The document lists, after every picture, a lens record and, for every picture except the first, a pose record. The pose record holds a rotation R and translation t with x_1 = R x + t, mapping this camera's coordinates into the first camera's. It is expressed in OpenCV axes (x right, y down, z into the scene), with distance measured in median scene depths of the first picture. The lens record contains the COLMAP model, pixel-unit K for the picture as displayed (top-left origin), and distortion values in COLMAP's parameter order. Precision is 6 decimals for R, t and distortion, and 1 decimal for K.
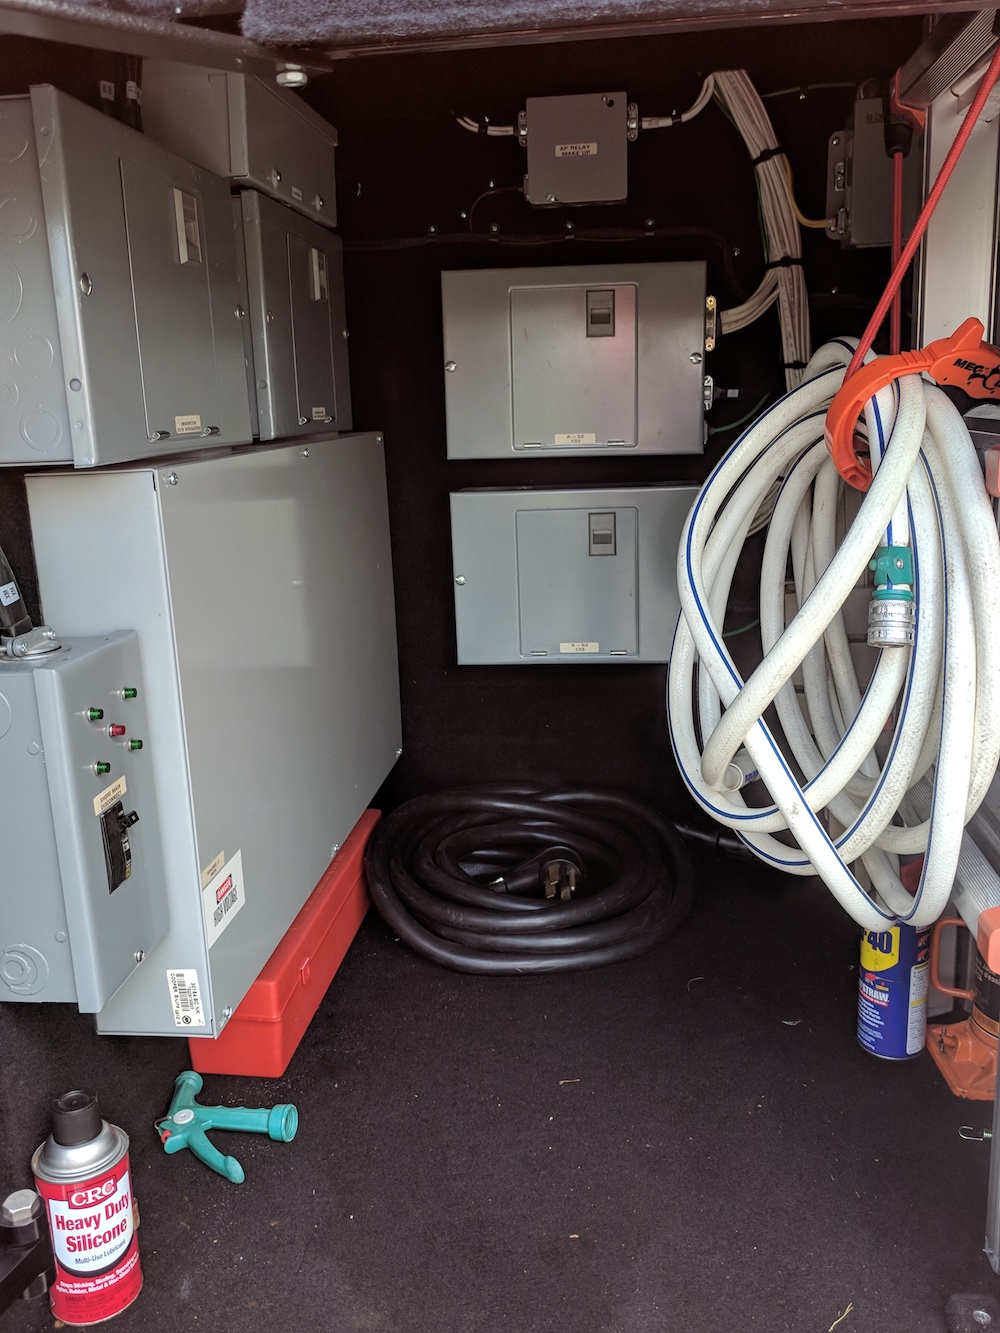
lens RADIAL K [[1027.3, 0, 496.8], [0, 1027.3, 662.4], [0, 0, 1]] dist [0.001600, 0.011278]
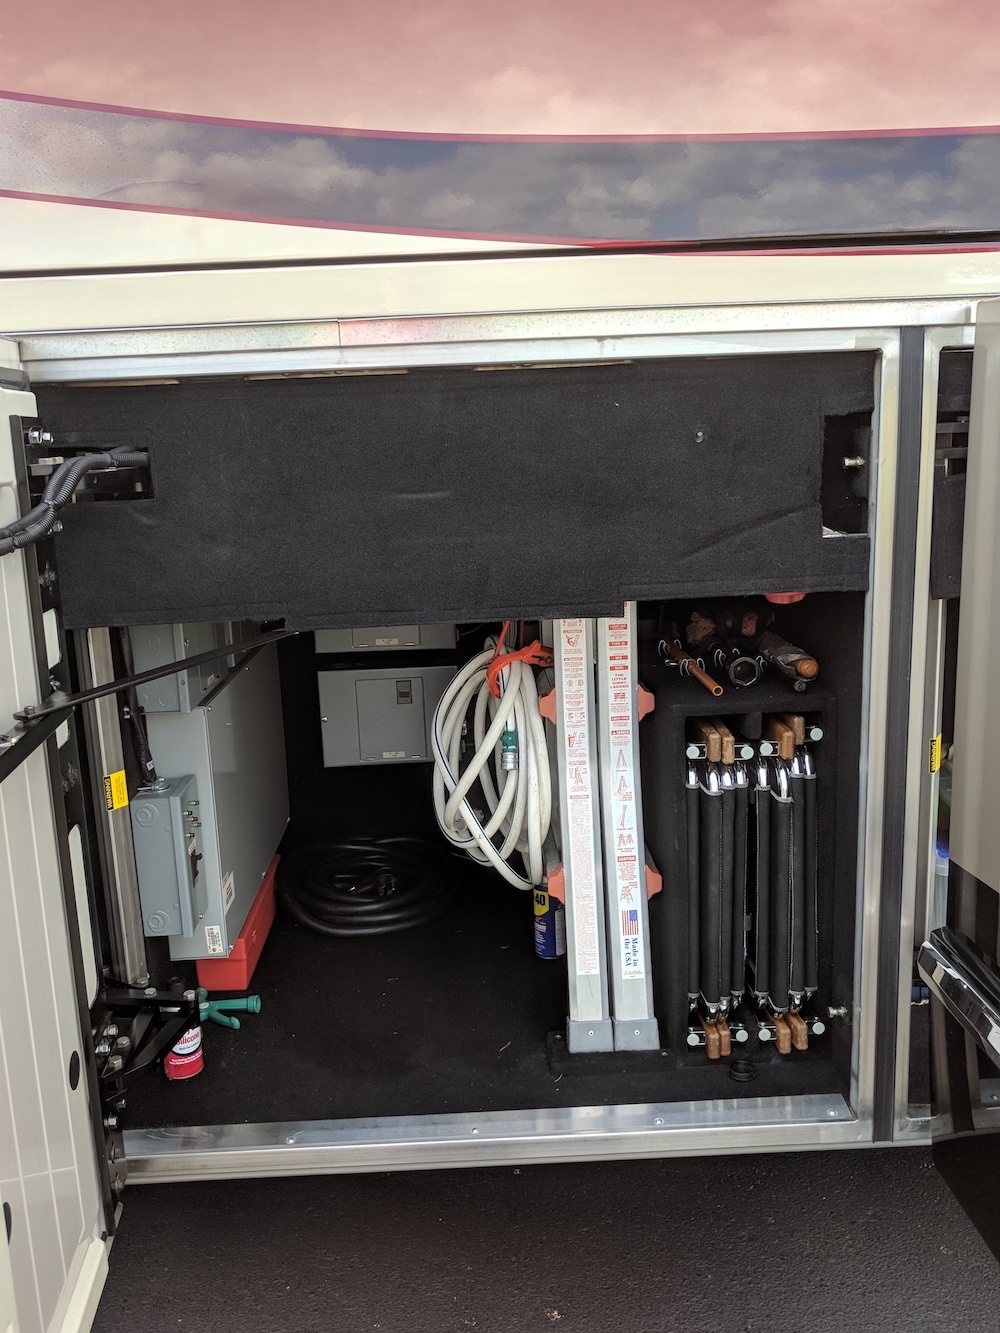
lens RADIAL K [[1027.3, 0, 478.6], [0, 1027.3, 669.5], [0, 0, 1]] dist [0.001600, 0.011278]
pose [[0.988701, -0.030967, 0.146667, -0.044592], [0.037140, 0.998528, -0.039539, -0.129490], [-0.145227, 0.044540, 0.988395, -1.172016]]
